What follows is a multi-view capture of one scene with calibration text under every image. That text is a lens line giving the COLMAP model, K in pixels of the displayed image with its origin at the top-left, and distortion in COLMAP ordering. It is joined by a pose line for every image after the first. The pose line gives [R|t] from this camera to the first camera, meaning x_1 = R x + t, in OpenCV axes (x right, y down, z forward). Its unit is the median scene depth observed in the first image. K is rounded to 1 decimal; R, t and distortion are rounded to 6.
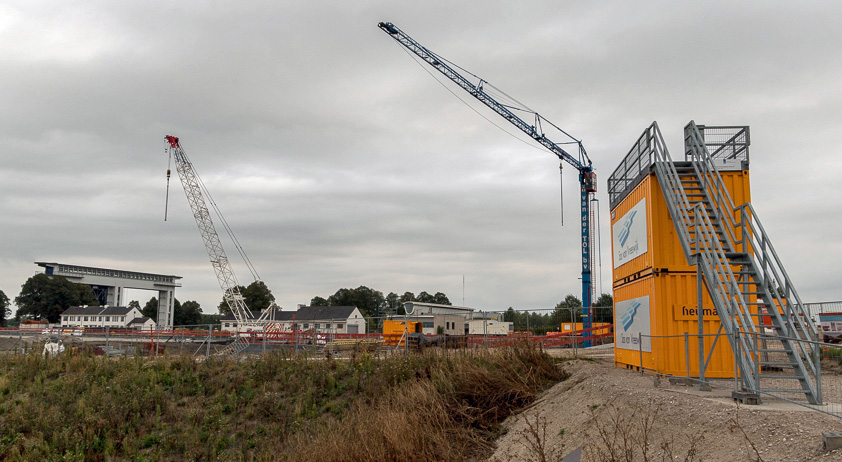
lens RADIAL K [[717.9, 0, 421.0], [0, 717.9, 231.0], [0, 0, 1]] dist [0.004916, 0.001966]
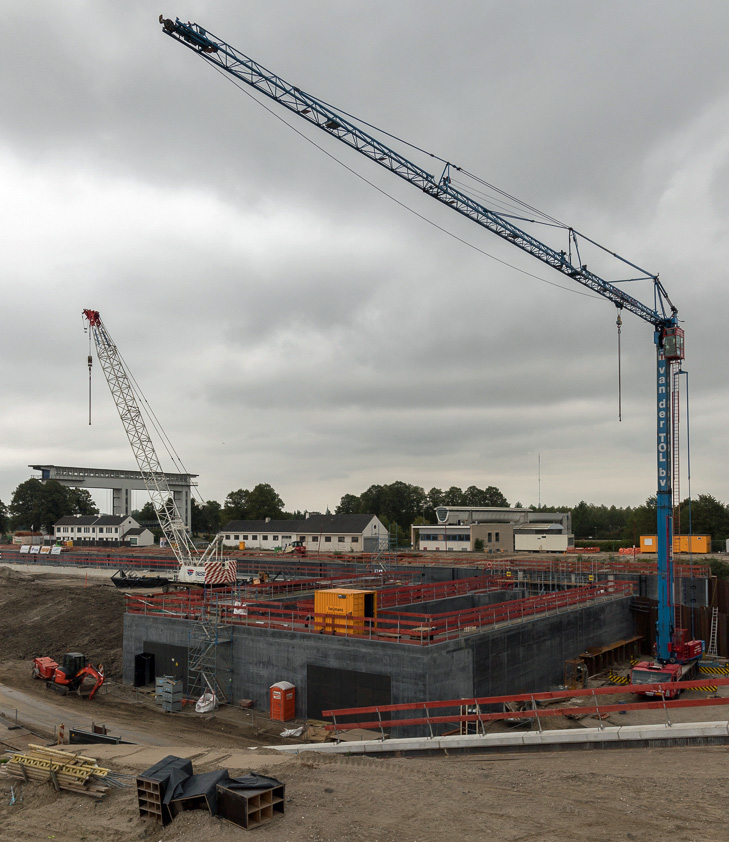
lens RADIAL K [[775.2, 0, 364.2], [0, 775.2, 506.2], [0, 0, 1]] dist [0.044836, -0.002882]
pose [[0.985569, -0.019952, -0.168094, 0.066679], [0.041362, 0.991313, 0.124851, -0.019515], [0.164142, -0.130002, 0.977833, 0.225199]]
